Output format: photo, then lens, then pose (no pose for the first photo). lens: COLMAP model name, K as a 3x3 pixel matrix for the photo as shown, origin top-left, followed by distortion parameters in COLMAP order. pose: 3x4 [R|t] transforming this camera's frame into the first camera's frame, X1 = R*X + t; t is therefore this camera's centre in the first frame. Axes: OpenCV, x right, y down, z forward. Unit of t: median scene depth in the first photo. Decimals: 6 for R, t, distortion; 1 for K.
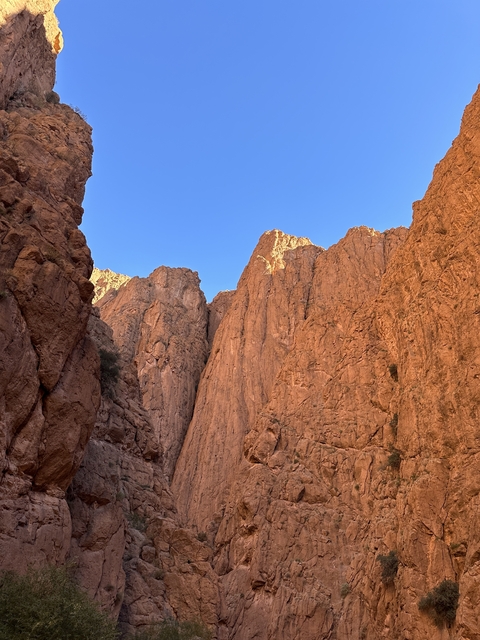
lens RADIAL K [[464.4, 0, 237.8], [0, 464.4, 309.0], [0, 0, 1]] dist [0.052074, -0.057680]
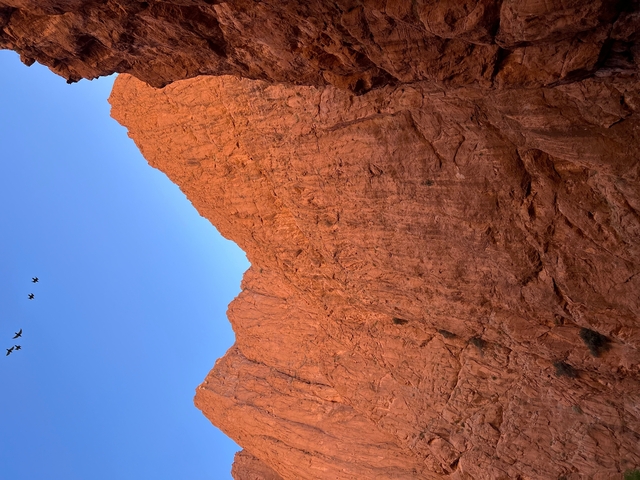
lens RADIAL K [[464.4, 0, 320.0], [0, 464.4, 240.0], [0, 0, 1]] dist [0.052074, -0.057680]
pose [[0.267031, -0.855643, 0.443362, -0.103769], [0.953610, 0.300974, 0.006502, -0.174723], [-0.139004, 0.421058, 0.896319, -0.199954]]
